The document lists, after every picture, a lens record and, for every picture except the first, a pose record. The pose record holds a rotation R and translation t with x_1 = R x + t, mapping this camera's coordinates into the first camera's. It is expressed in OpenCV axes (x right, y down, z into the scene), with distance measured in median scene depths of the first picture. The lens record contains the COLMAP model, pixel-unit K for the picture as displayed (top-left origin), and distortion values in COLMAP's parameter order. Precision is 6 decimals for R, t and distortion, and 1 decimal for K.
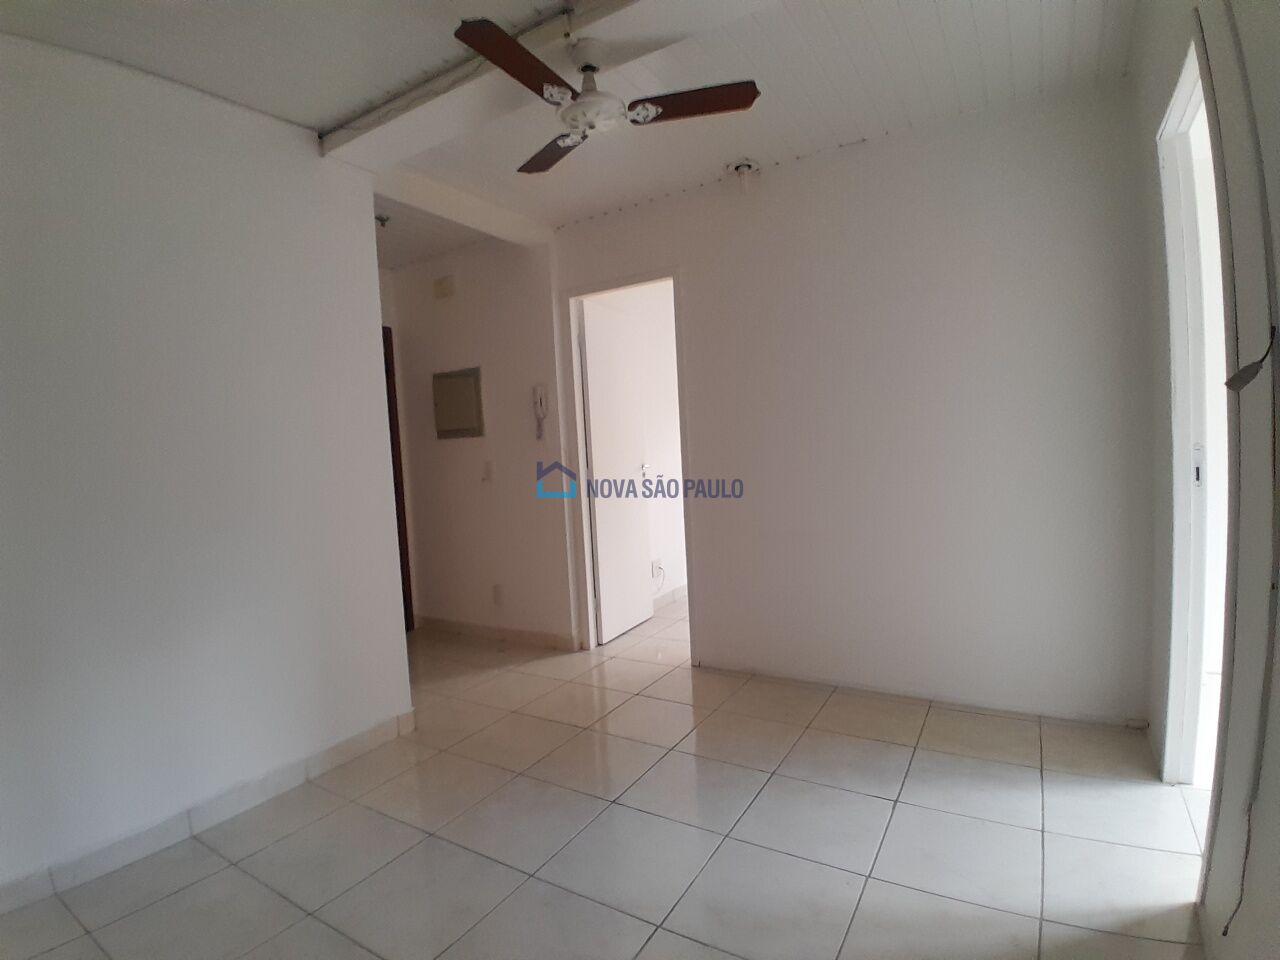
lens RADIAL K [[634.8, 0, 638.3], [0, 634.8, 484.8], [0, 0, 1]] dist [-0.024258, -0.019660]
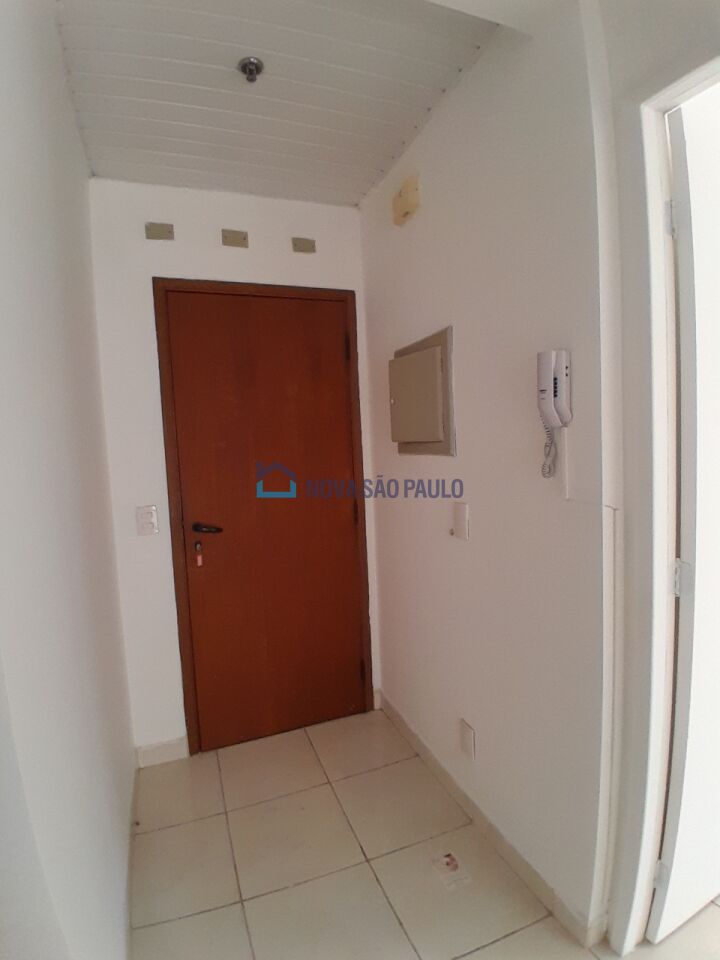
lens RADIAL K [[476.1, 0, 358.3], [0, 476.1, 481.1], [0, 0, 1]] dist [-0.024258, -0.019660]
pose [[0.794702, 0.071294, -0.602799, -0.064615], [-0.043127, 0.997201, 0.061084, -0.082570], [0.605466, -0.022546, 0.795552, 0.669639]]
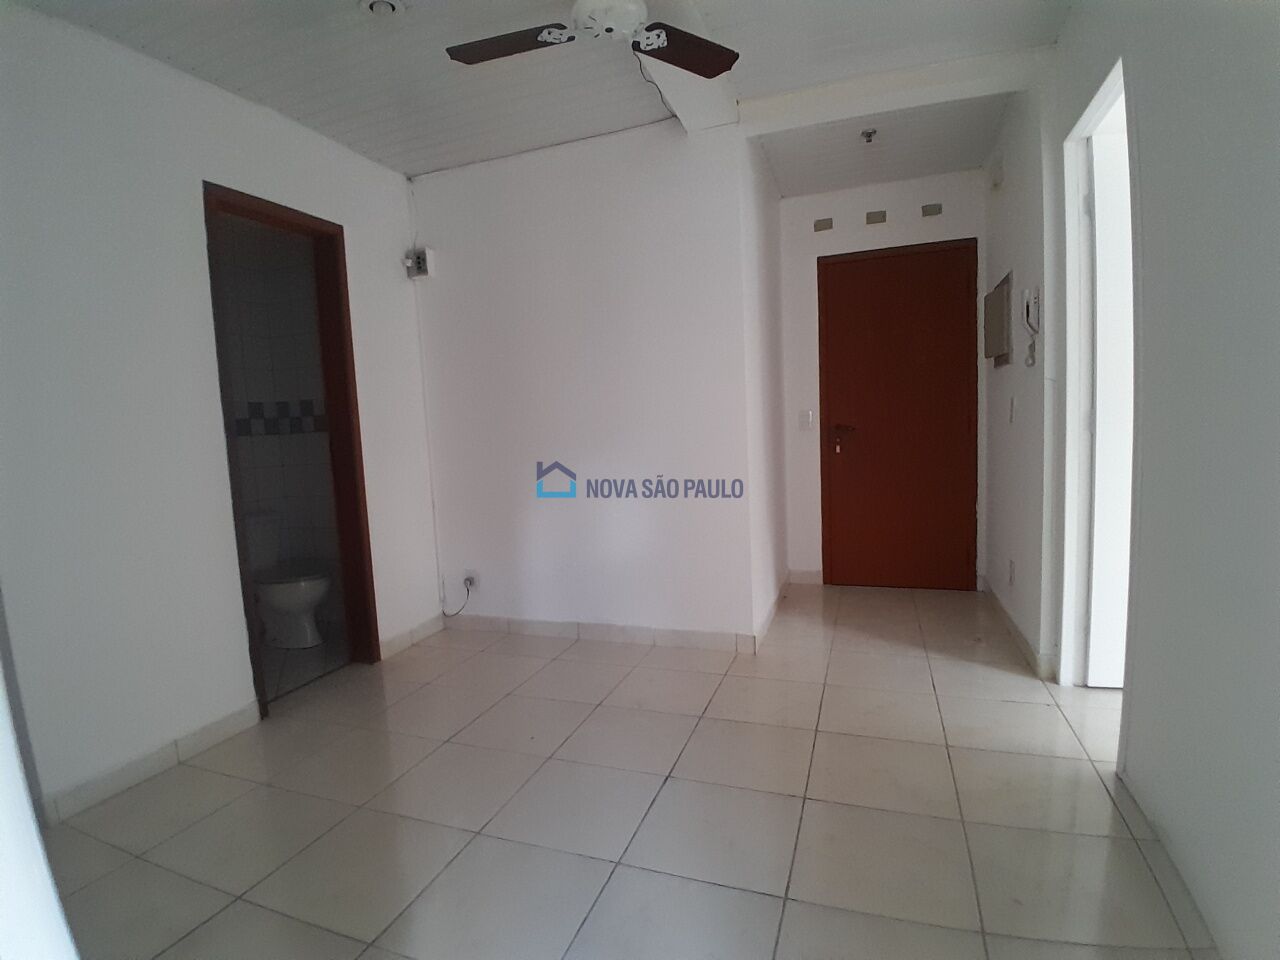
lens RADIAL K [[634.8, 0, 634.2], [0, 634.8, 487.1], [0, 0, 1]] dist [-0.024258, -0.019660]
pose [[0.198553, 0.134453, -0.970824, 0.446248], [-0.029733, 0.990916, 0.131155, -0.017217], [0.979639, 0.002825, 0.200747, 0.438103]]
